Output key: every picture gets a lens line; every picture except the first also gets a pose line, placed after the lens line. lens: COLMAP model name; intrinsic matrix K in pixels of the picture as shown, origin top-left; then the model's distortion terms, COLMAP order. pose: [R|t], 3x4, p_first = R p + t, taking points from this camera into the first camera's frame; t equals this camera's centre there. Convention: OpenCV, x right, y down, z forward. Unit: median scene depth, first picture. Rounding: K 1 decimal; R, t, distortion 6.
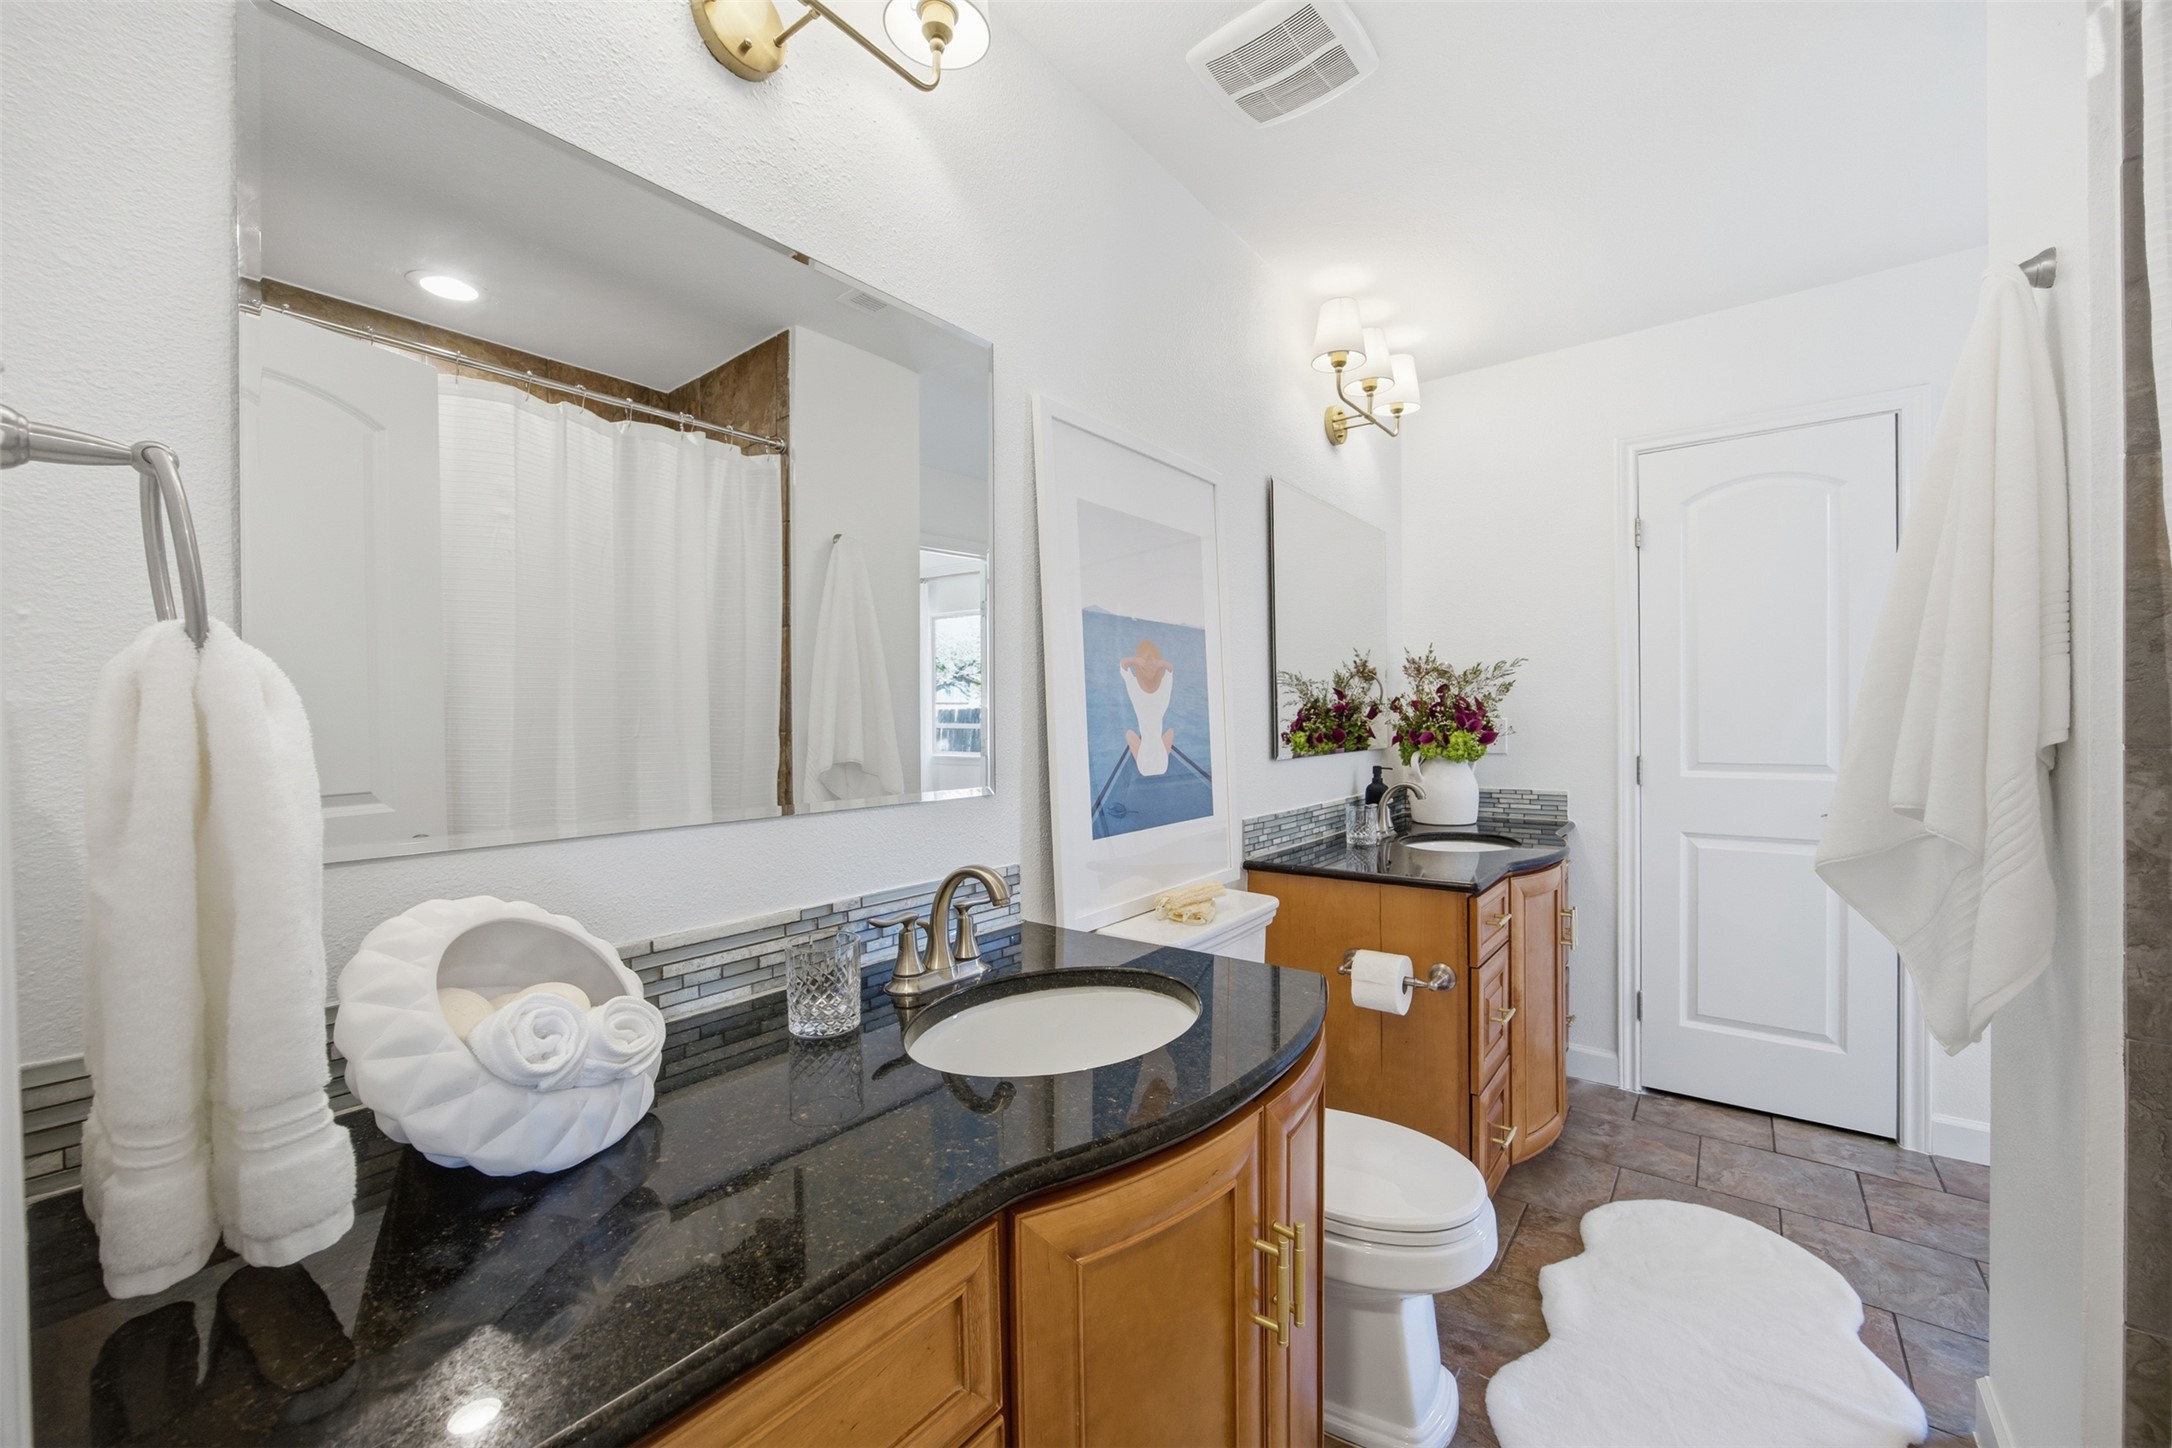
lens RADIAL K [[860.7, 0, 1086.0], [0, 860.7, 724.0], [0, 0, 1]] dist [-0.002427, -0.000069]
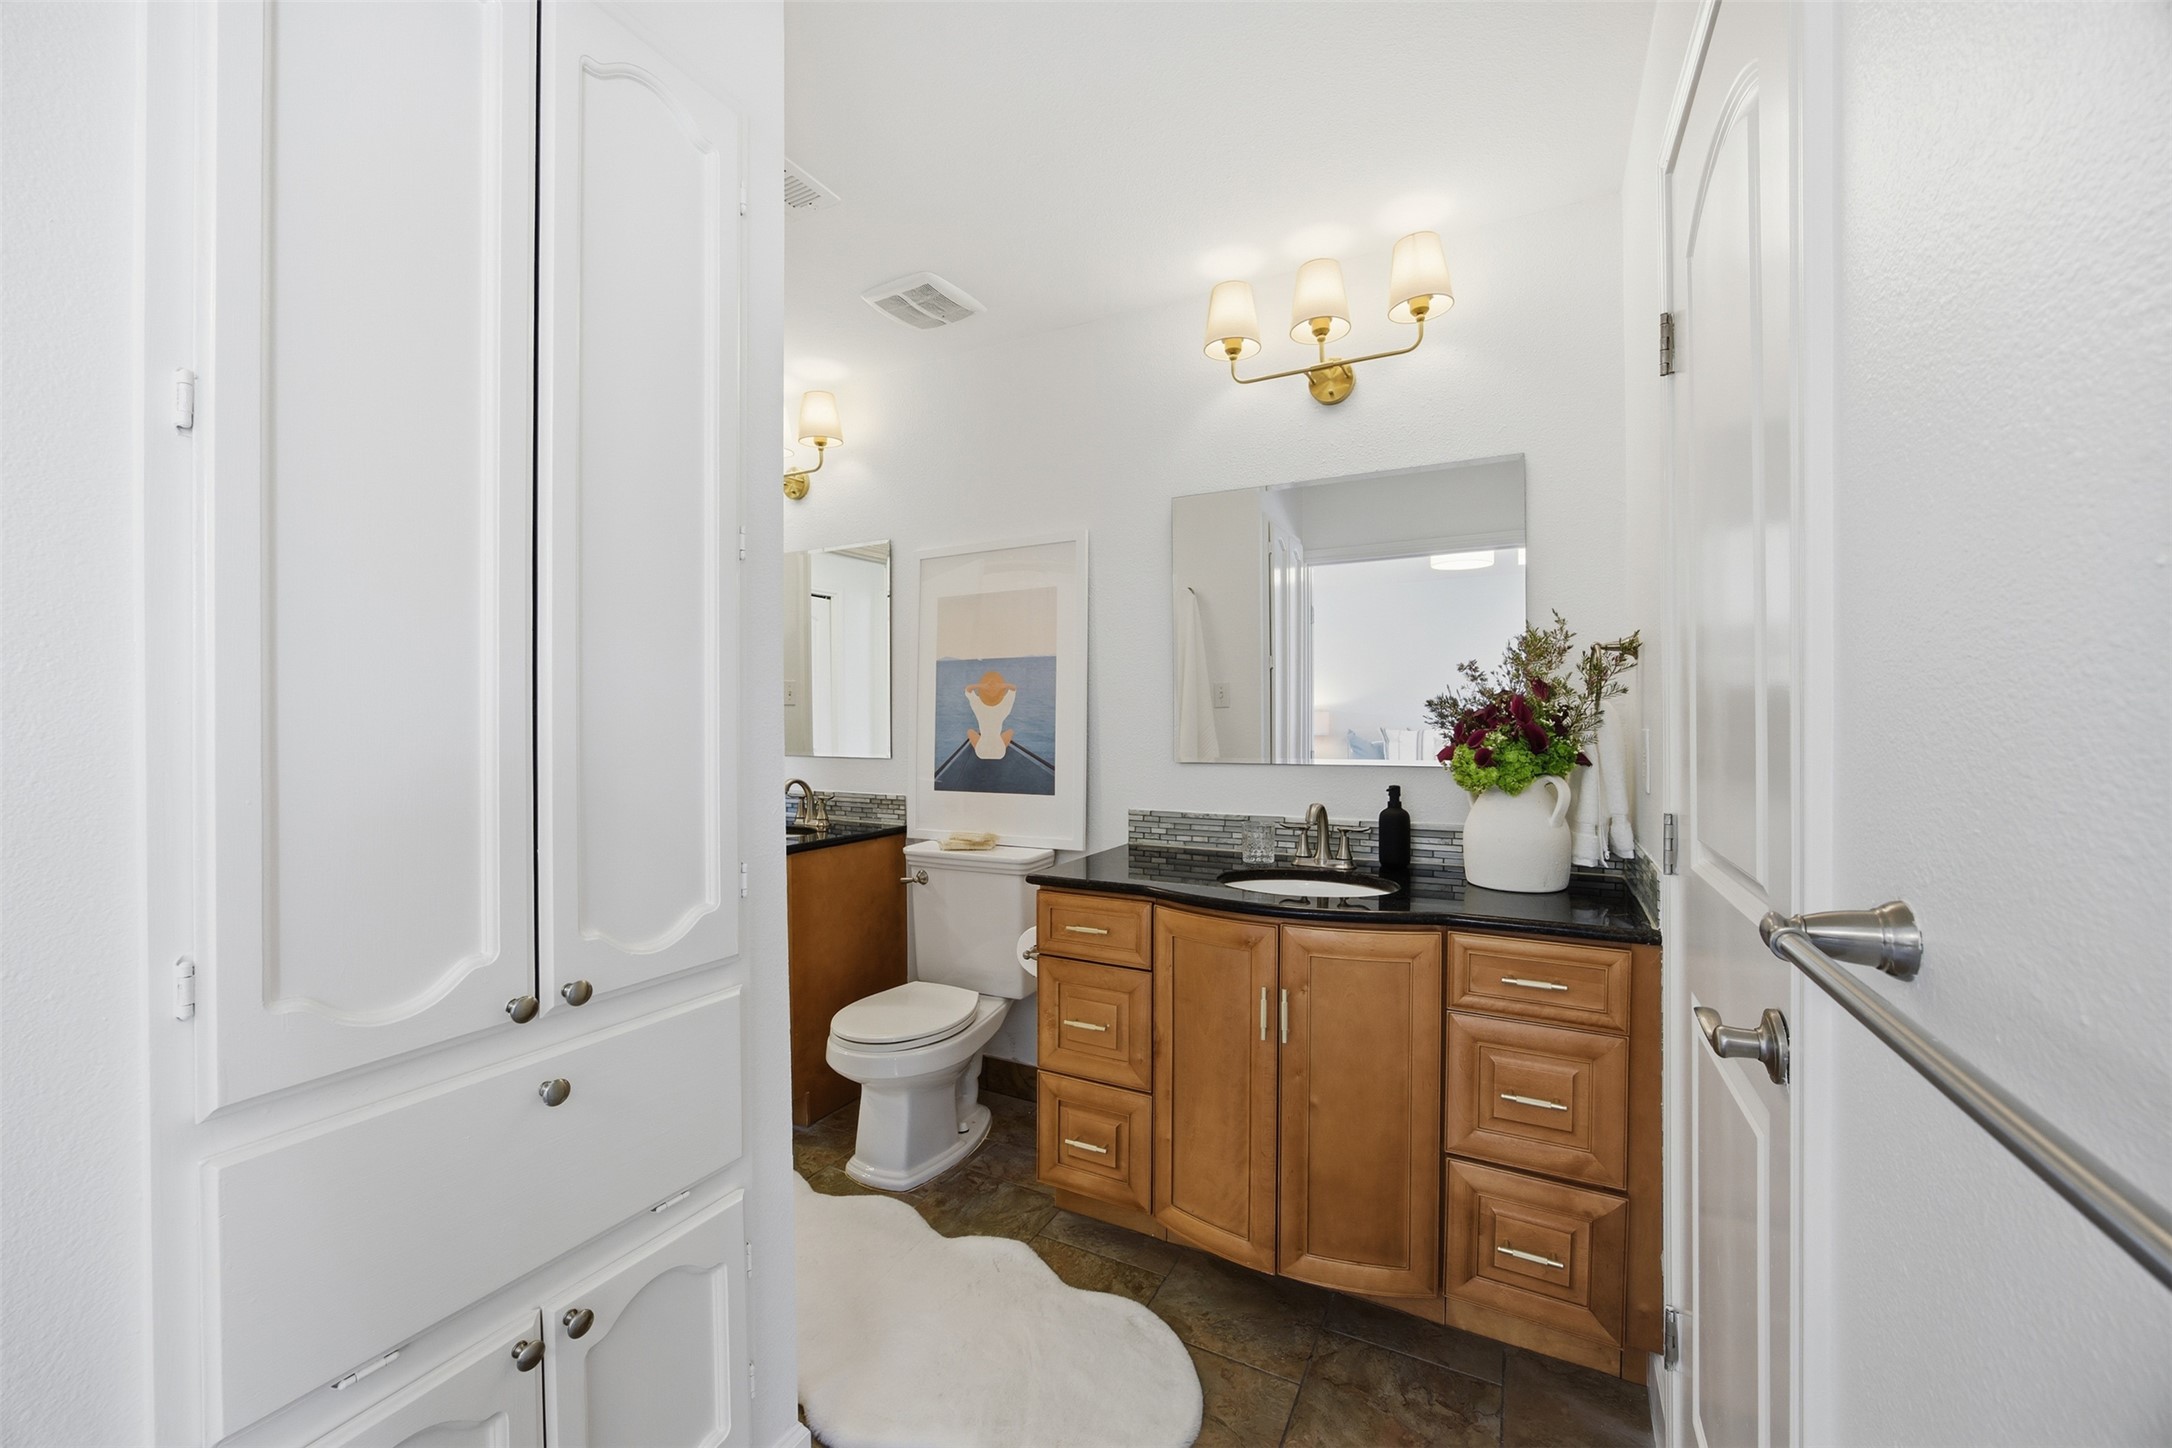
lens RADIAL K [[860.7, 0, 1086.0], [0, 860.7, 724.0], [0, 0, 1]] dist [-0.002427, -0.000069]
pose [[0.154305, 0.008121, -0.987990, 1.651759], [-0.009686, 0.999931, 0.006706, -0.015740], [0.987976, 0.008535, 0.154373, 0.941201]]
